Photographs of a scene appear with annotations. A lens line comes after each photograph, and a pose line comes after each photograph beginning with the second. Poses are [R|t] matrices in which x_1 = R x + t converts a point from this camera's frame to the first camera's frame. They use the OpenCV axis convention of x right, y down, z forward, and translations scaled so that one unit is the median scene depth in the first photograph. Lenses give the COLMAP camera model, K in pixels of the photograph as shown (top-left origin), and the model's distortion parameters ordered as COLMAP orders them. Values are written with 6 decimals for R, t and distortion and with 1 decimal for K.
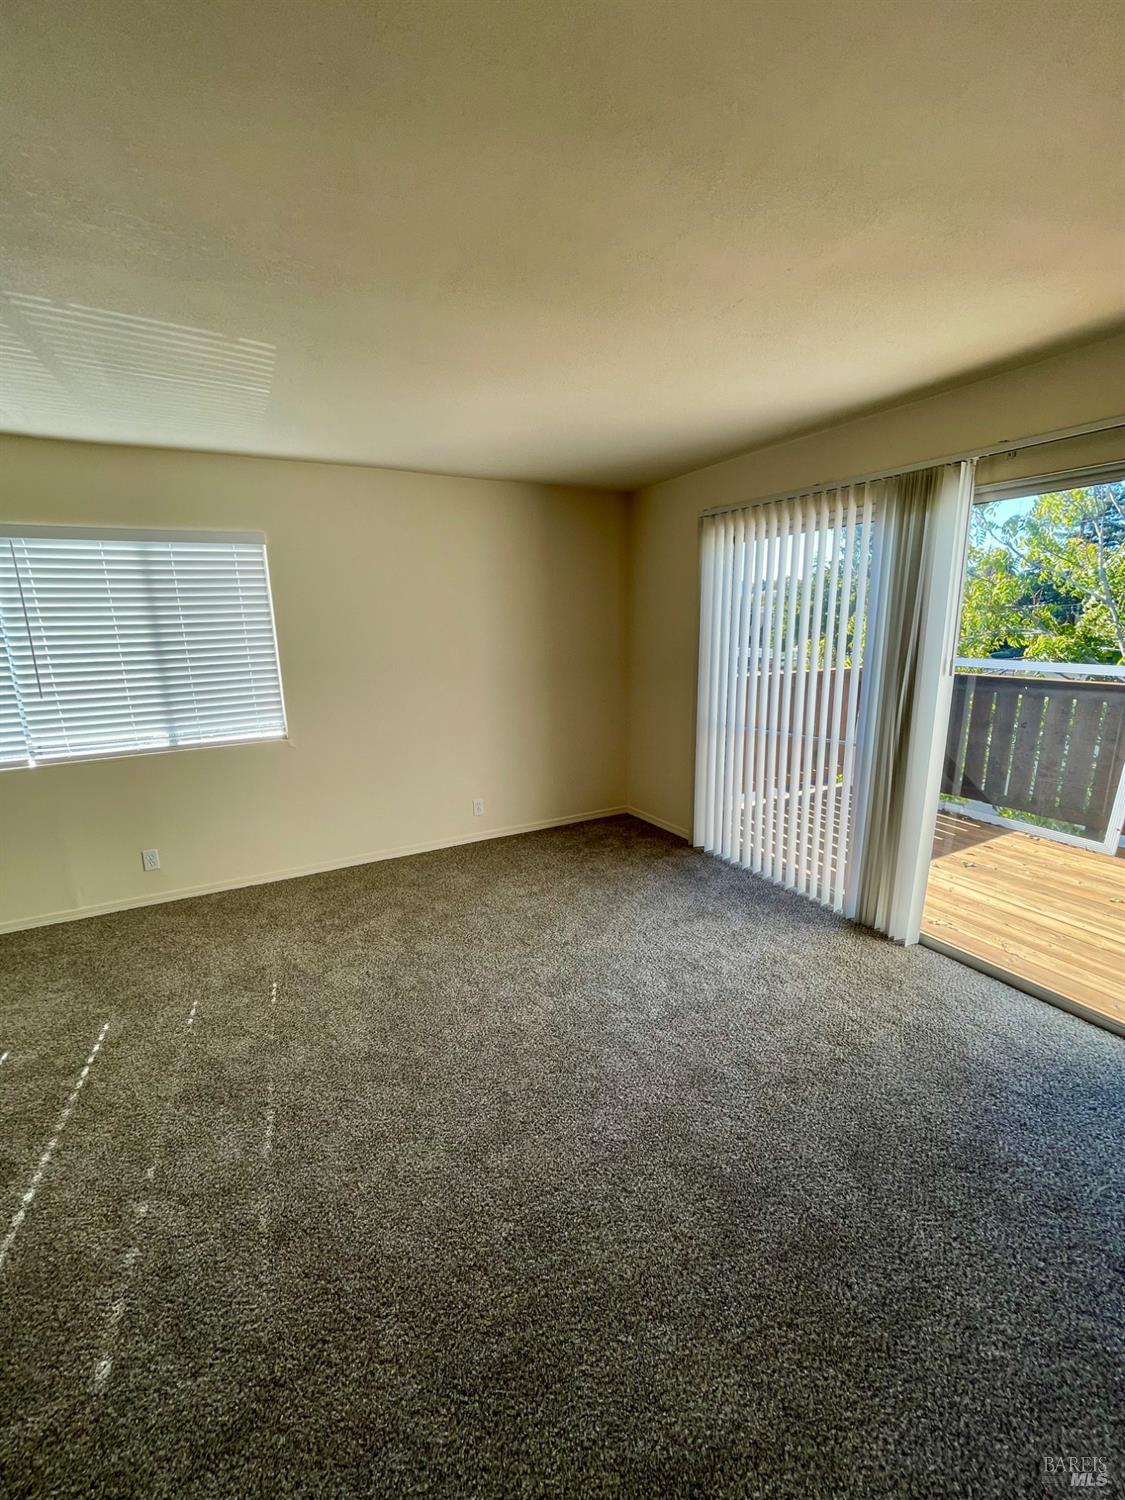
lens RADIAL K [[607.7, 0, 558.8], [0, 607.7, 743.5], [0, 0, 1]] dist [0.008262, -0.000618]
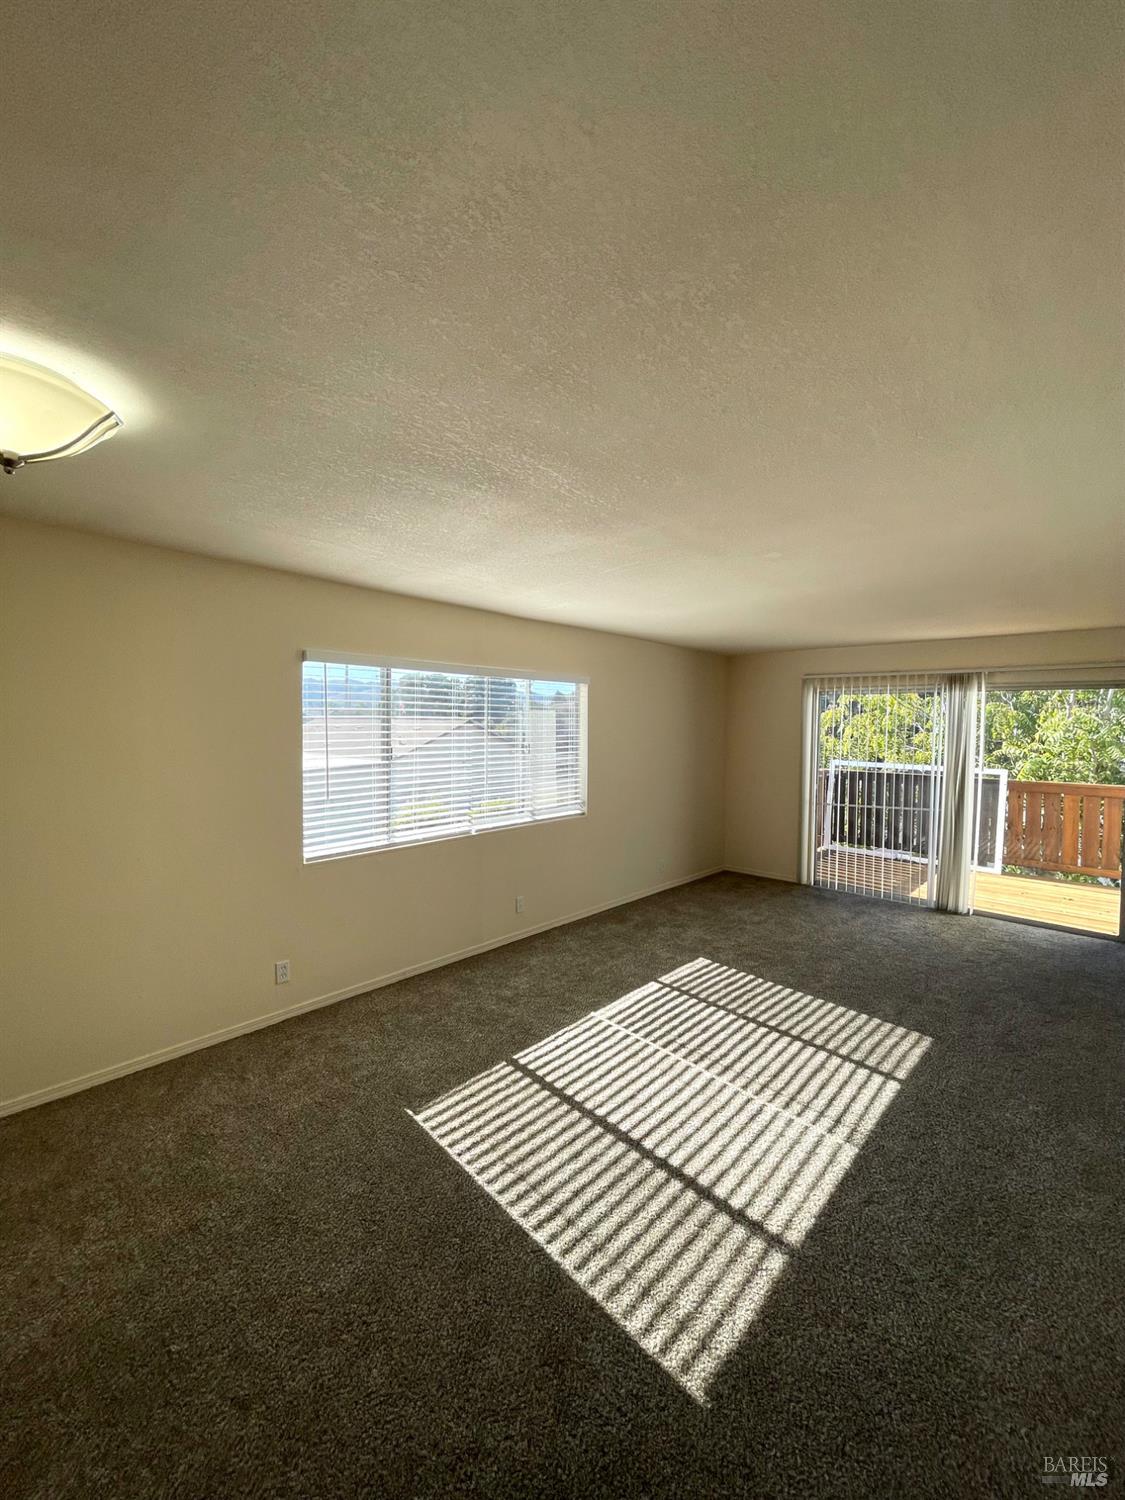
lens RADIAL K [[607.7, 0, 558.8], [0, 607.7, 743.5], [0, 0, 1]] dist [0.008262, -0.000618]
pose [[0.944952, 0.021642, 0.326492, -1.067942], [0.036209, 0.984766, -0.170075, 0.072630], [-0.325198, 0.172535, 0.929773, -0.362769]]
